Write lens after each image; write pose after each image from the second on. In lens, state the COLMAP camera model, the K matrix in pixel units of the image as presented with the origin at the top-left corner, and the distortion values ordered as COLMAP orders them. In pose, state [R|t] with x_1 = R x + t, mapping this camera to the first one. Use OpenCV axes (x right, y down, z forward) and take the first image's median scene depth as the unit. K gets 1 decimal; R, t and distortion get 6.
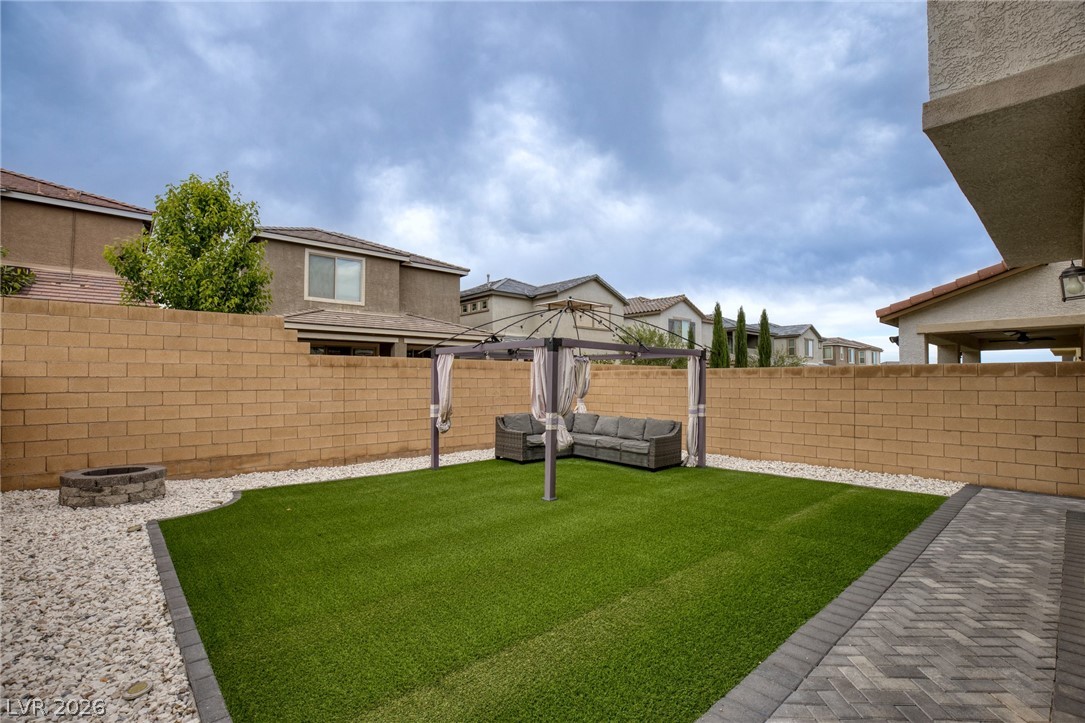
lens RADIAL K [[499.3, 0, 542.5], [0, 499.3, 361.5], [0, 0, 1]] dist [-0.025714, -0.000187]
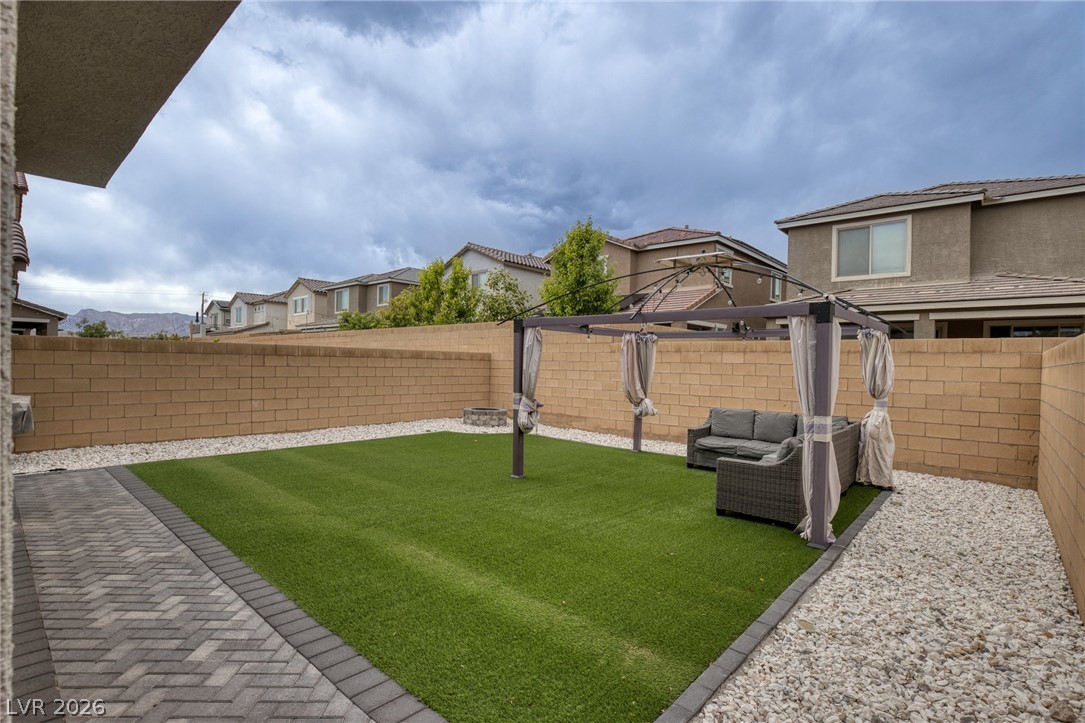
lens RADIAL K [[517.9, 0, 542.5], [0, 517.9, 361.5], [0, 0, 1]] dist [-0.030412, 0.000188]
pose [[0.101225, -0.002751, -0.994860, 0.771925], [0.016213, 0.999868, -0.001115, 0.030081], [0.994731, -0.016016, 0.101256, 0.681230]]
